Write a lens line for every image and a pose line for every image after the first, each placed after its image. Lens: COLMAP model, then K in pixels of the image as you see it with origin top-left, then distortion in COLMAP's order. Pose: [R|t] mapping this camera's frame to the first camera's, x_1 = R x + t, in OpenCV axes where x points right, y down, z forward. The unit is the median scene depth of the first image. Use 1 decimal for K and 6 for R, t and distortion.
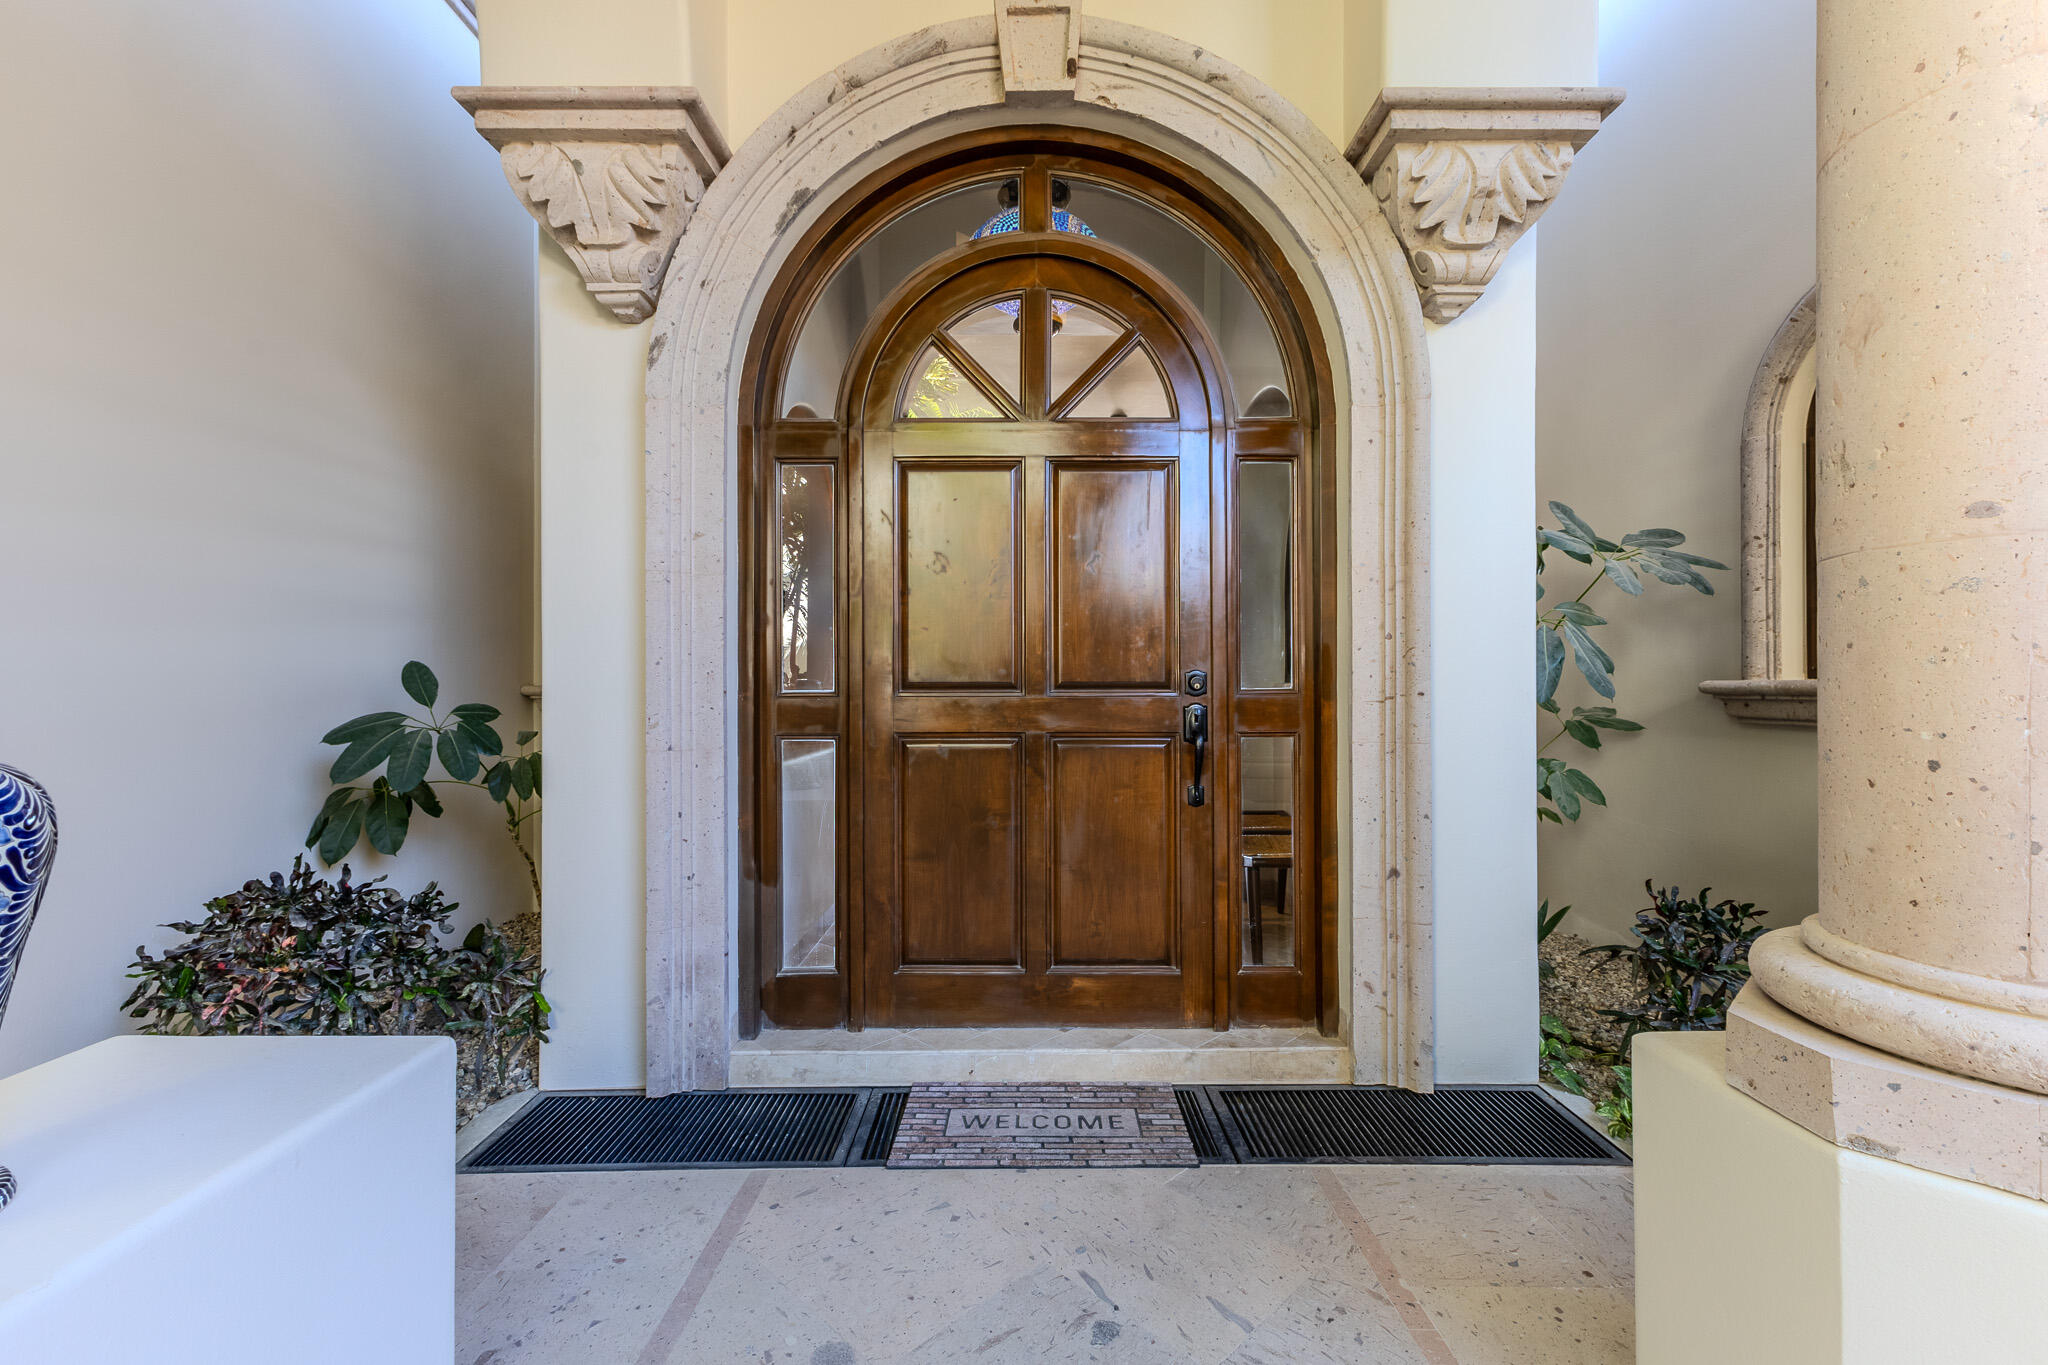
lens RADIAL K [[886.0, 0, 1025.9], [0, 886.0, 683.7], [0, 0, 1]] dist [0.000027, 0.000004]
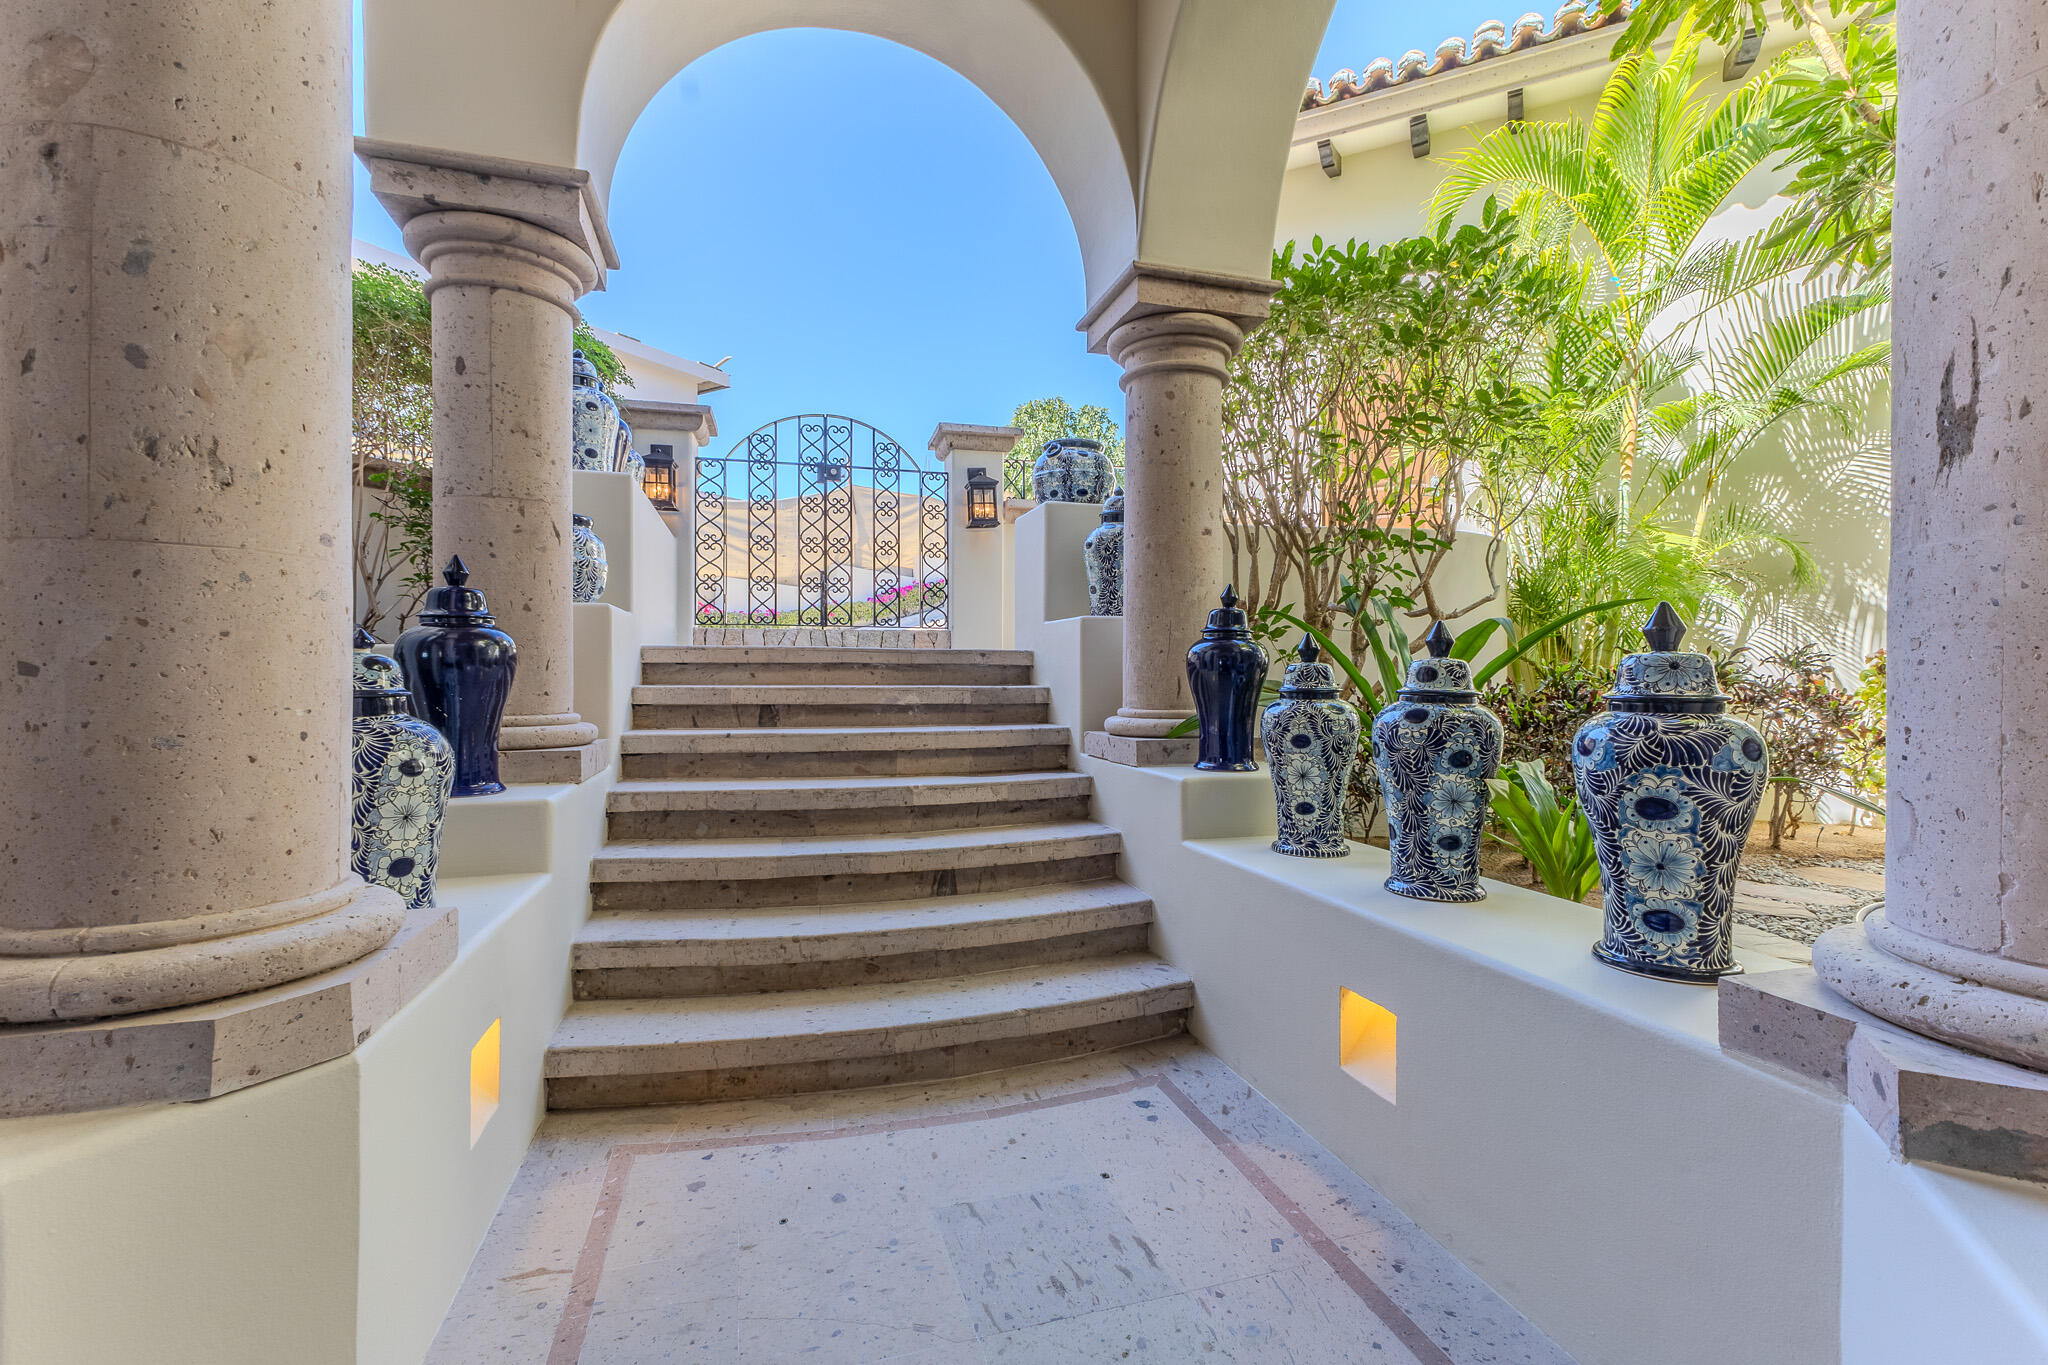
lens RADIAL K [[886.0, 0, 1024.0], [0, 886.0, 681.7], [0, 0, 1]] dist [0.000027, 0.000004]
pose [[-0.903918, -0.001576, 0.427703, -0.403607], [-0.002445, 0.999996, -0.001482, 0.014323], [-0.427699, -0.002385, -0.903918, 1.600652]]
